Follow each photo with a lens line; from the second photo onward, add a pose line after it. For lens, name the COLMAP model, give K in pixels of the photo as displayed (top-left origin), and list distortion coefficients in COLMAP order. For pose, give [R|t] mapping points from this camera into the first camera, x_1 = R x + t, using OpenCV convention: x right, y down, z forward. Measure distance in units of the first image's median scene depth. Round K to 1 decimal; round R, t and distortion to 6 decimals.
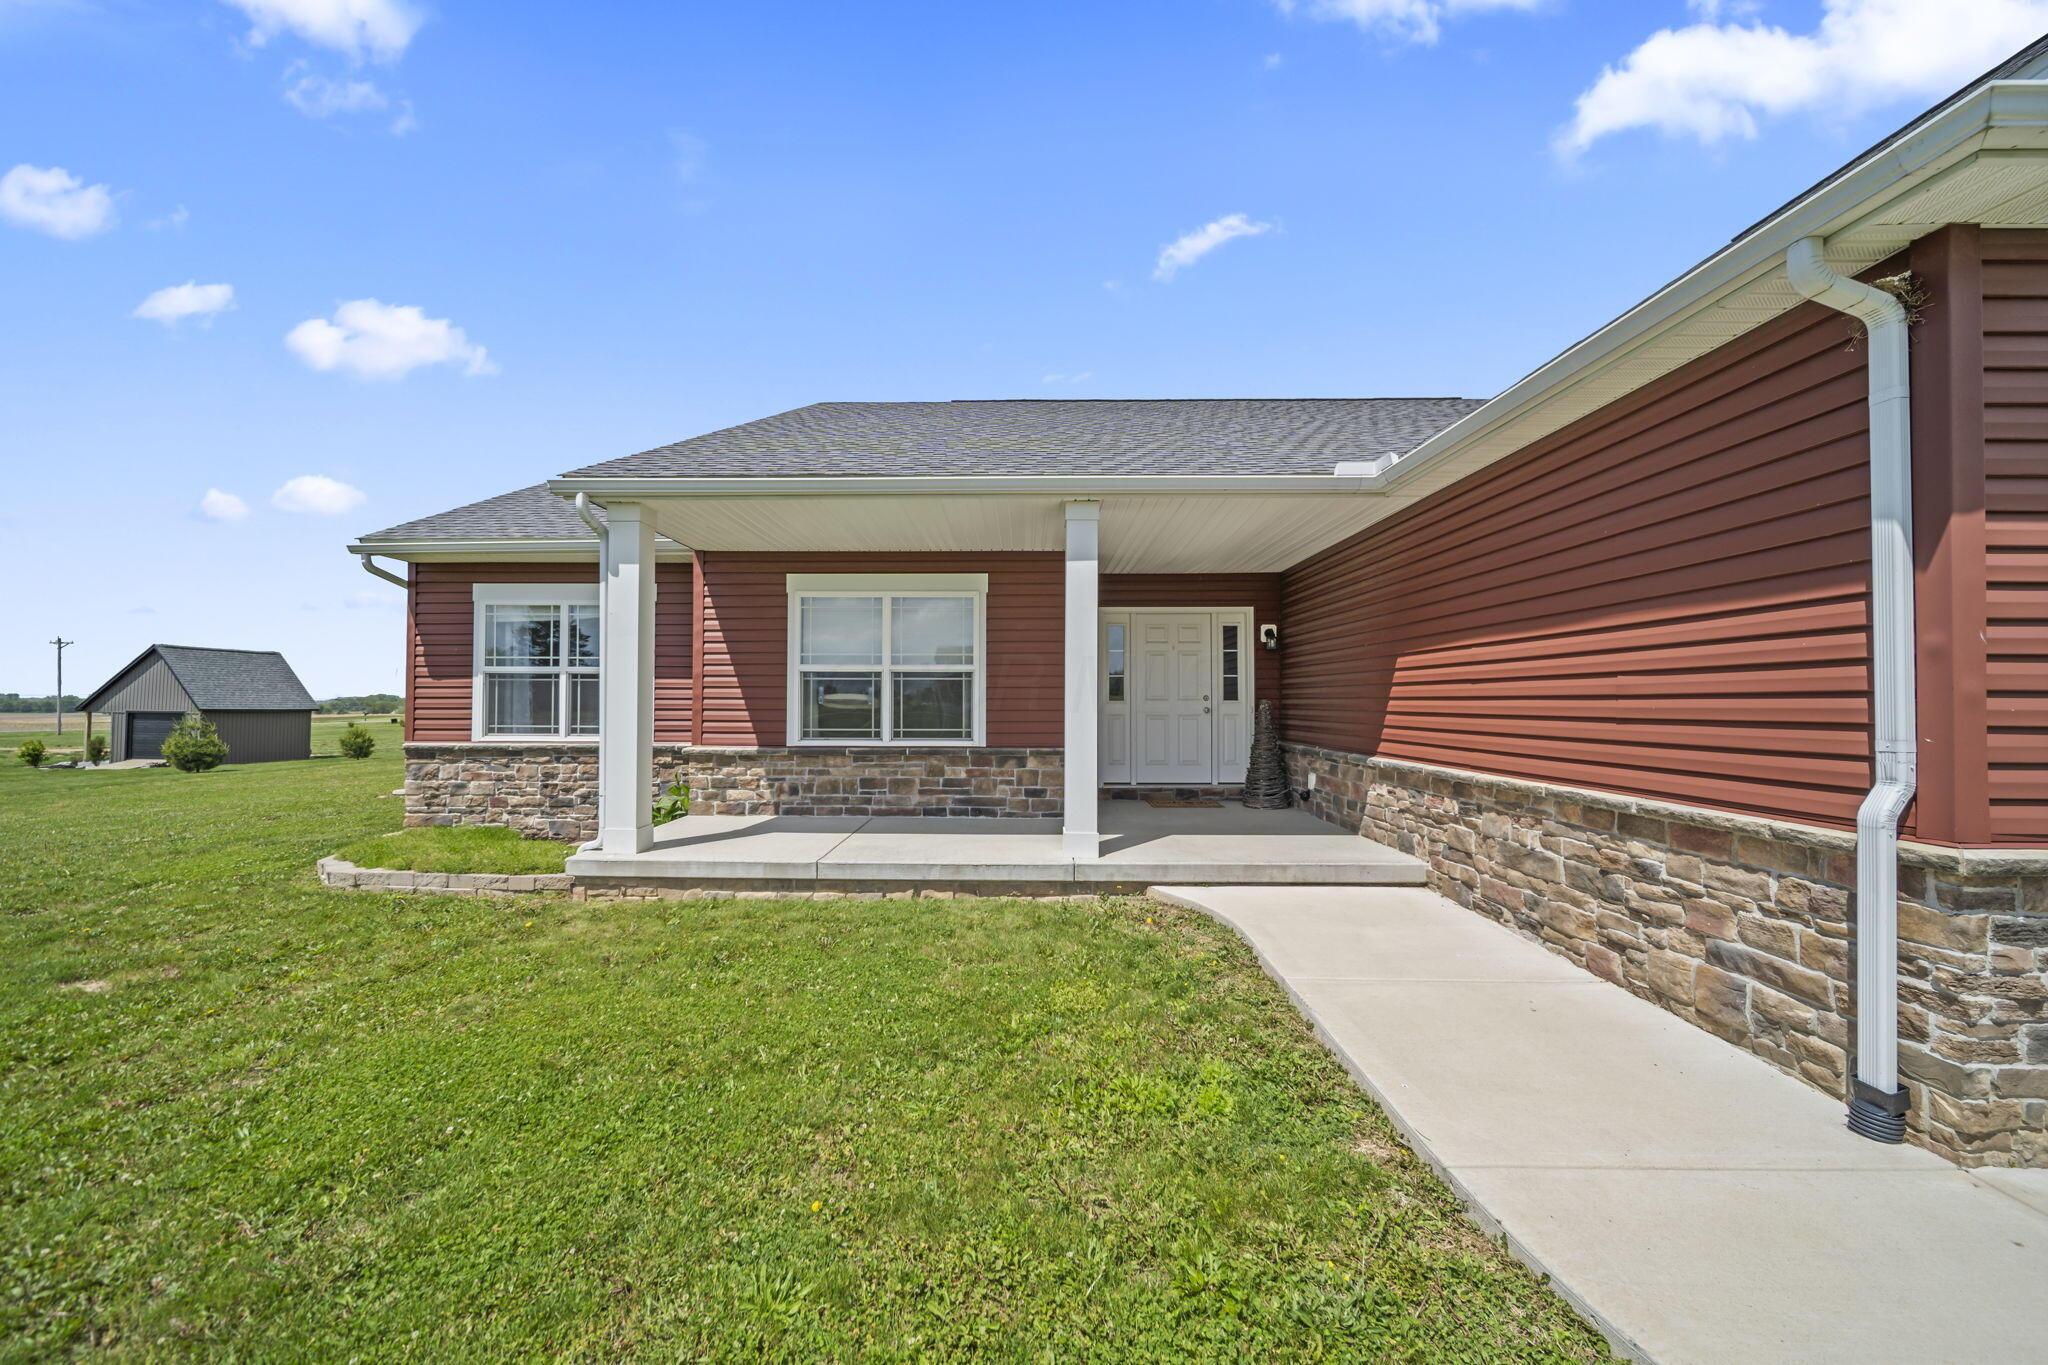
lens RADIAL K [[722.7, 0, 1015.0], [0, 722.7, 687.3], [0, 0, 1]] dist [0.000301, -0.000207]
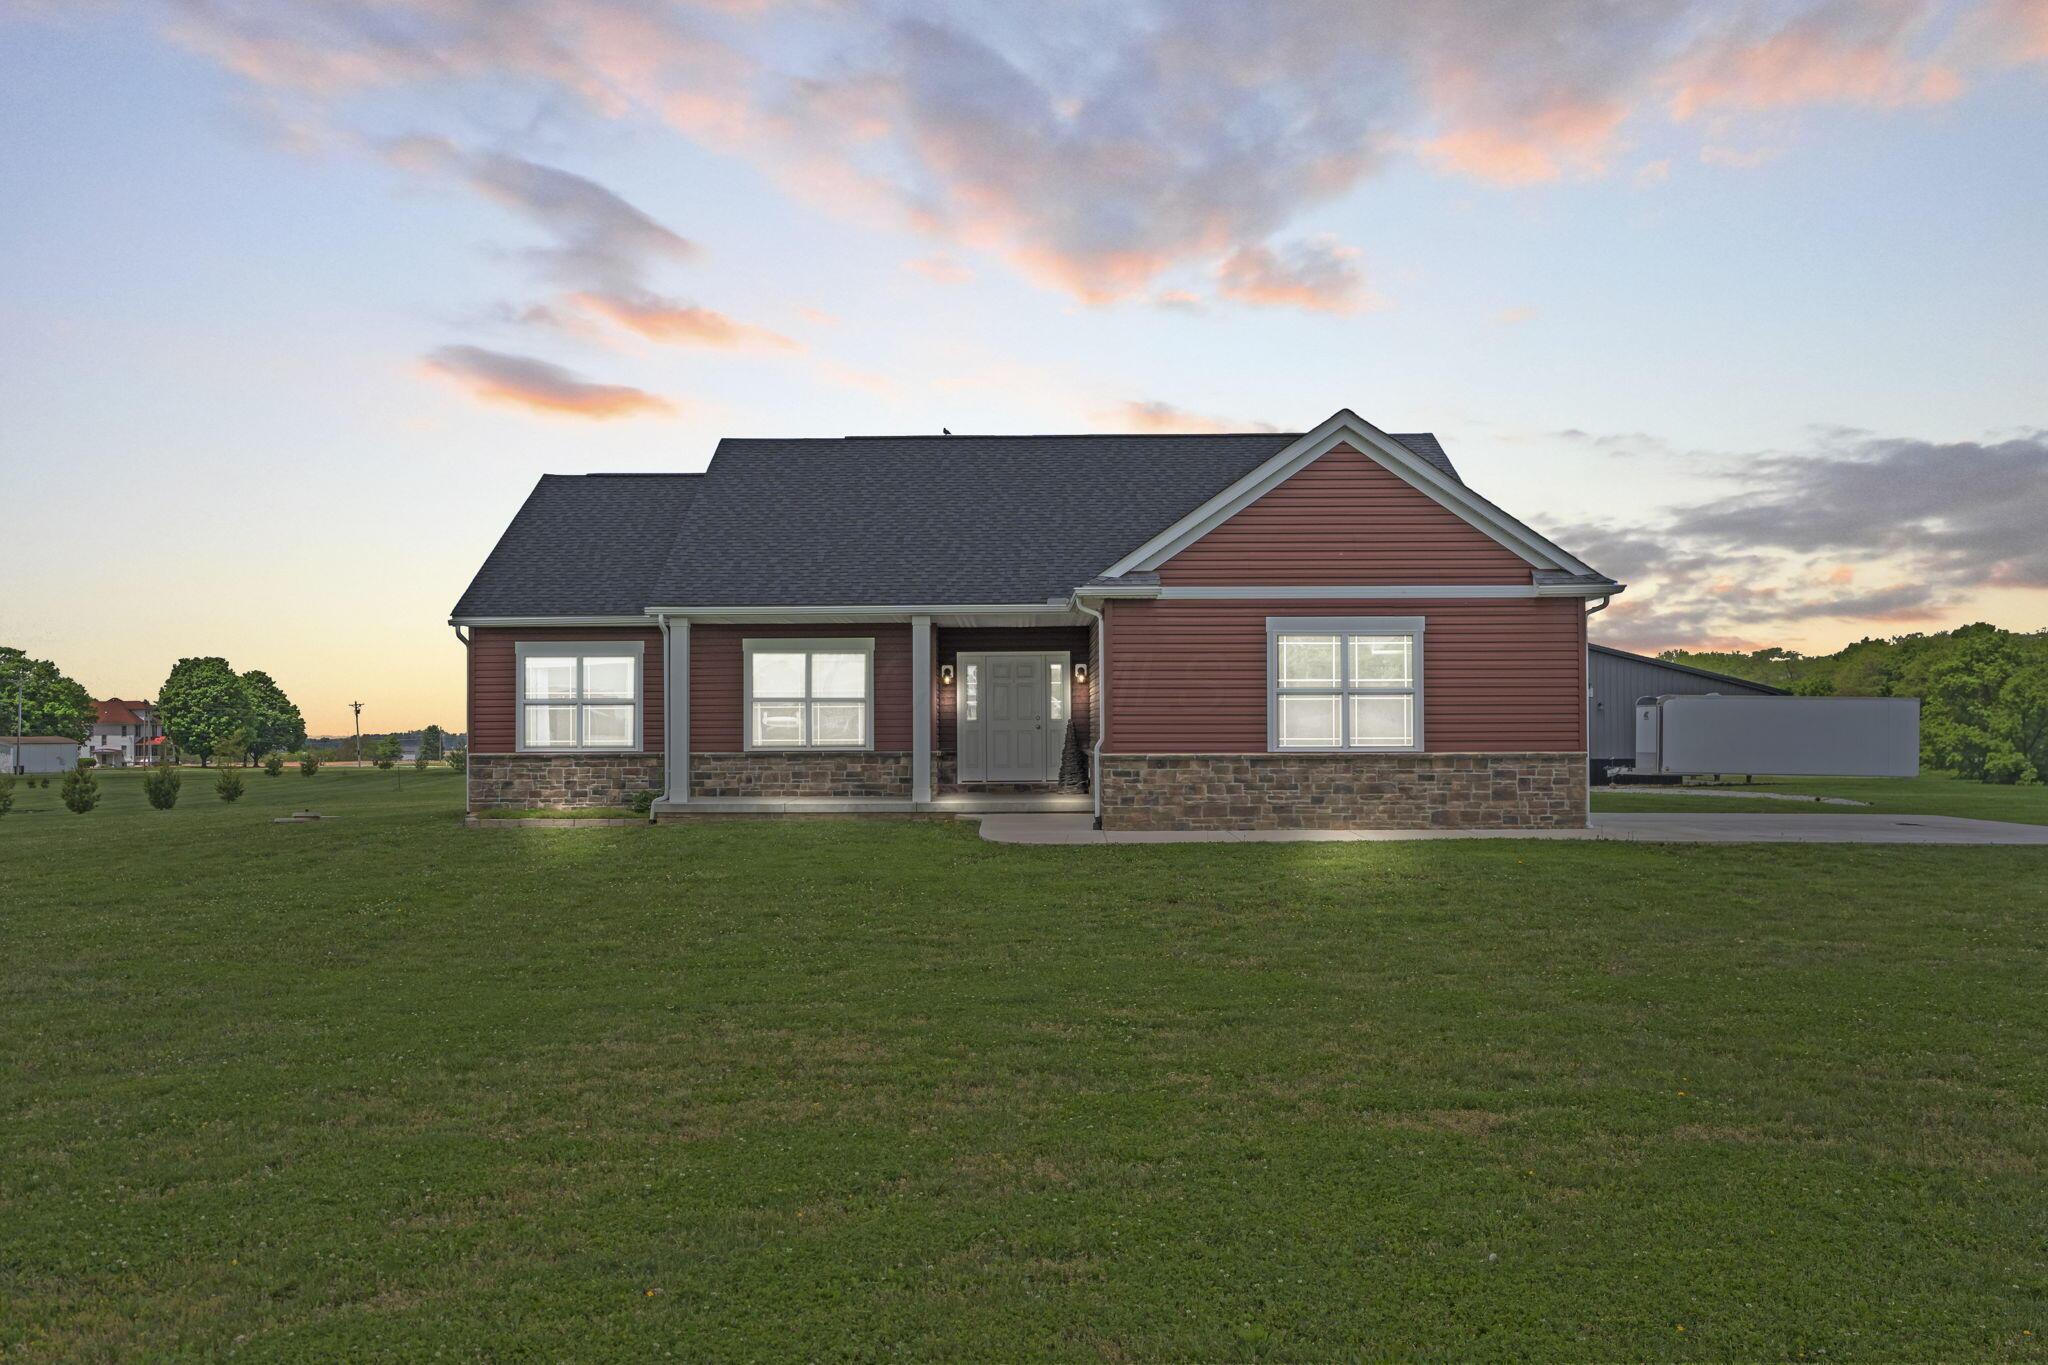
lens RADIAL K [[1966.3, 0, 989.7], [0, 1966.3, 693.4], [0, 0, 1]] dist [0.004490, -0.004655]
pose [[0.999974, -0.007129, -0.001175, 0.209496], [0.007128, 0.999974, -0.000781, -0.034330], [0.001181, 0.000772, 0.999999, -3.145584]]
